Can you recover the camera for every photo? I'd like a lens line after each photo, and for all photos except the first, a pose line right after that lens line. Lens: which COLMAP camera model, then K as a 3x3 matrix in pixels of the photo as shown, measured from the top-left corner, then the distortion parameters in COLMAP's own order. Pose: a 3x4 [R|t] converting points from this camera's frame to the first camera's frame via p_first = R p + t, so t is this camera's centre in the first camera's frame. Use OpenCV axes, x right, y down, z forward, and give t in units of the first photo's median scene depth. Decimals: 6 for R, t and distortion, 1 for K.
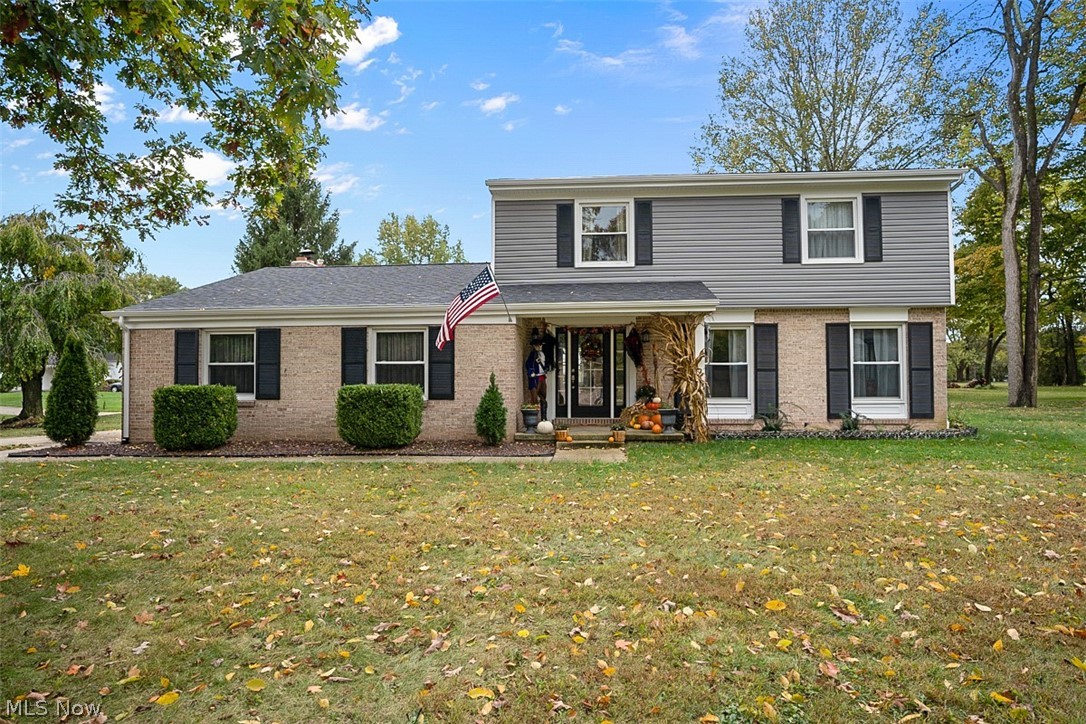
lens RADIAL K [[642.3, 0, 541.4], [0, 642.3, 362.2], [0, 0, 1]] dist [-0.038282, 0.014646]
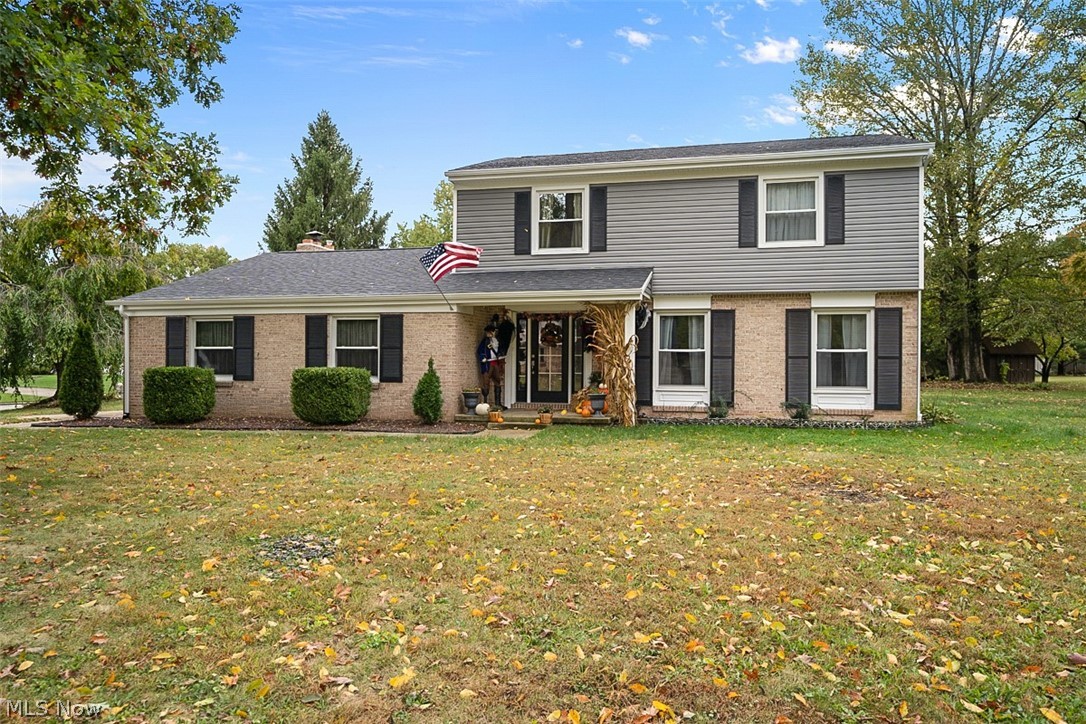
lens RADIAL K [[786.8, 0, 520.8], [0, 786.8, 370.7], [0, 0, 1]] dist [-0.000049, -0.003012]
pose [[0.985334, 0.010432, -0.170316, 0.259017], [-0.004762, 0.999422, 0.033665, -0.006276], [0.170569, -0.032361, 0.984814, -0.244789]]
